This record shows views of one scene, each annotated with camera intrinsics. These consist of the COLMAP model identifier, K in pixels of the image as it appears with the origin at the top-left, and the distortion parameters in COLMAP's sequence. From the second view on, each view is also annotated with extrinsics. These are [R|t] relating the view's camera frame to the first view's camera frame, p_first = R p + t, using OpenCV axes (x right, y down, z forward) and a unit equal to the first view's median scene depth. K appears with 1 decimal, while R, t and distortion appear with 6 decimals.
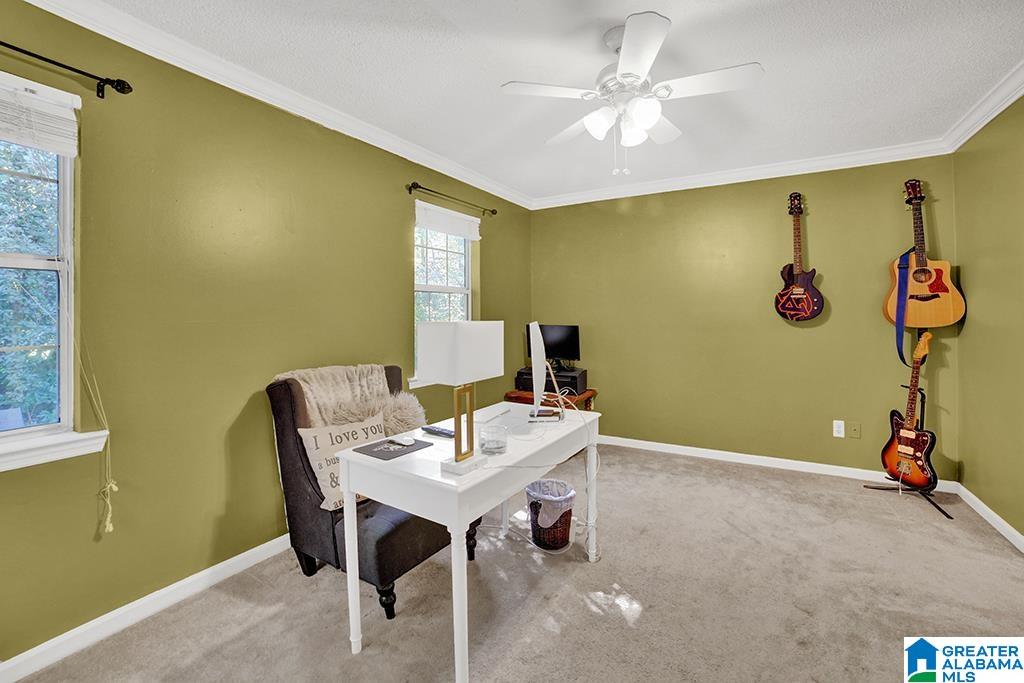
lens RADIAL K [[426.9, 0, 517.7], [0, 426.9, 318.7], [0, 0, 1]] dist [0.000147, 0.000178]
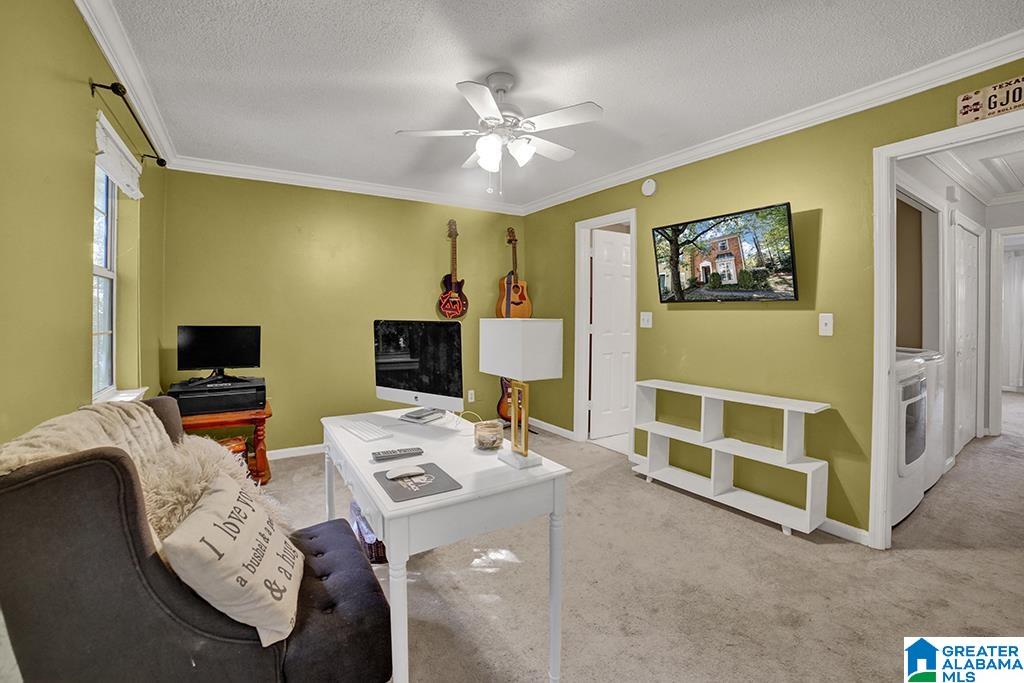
lens RADIAL K [[426.9, 0, 517.7], [0, 426.9, 318.7], [0, 0, 1]] dist [0.000147, 0.000178]
pose [[0.474957, -0.007027, 0.879981, -0.465711], [0.005653, 0.999972, 0.004935, 0.001549], [-0.879991, 0.002630, 0.474983, 0.232822]]
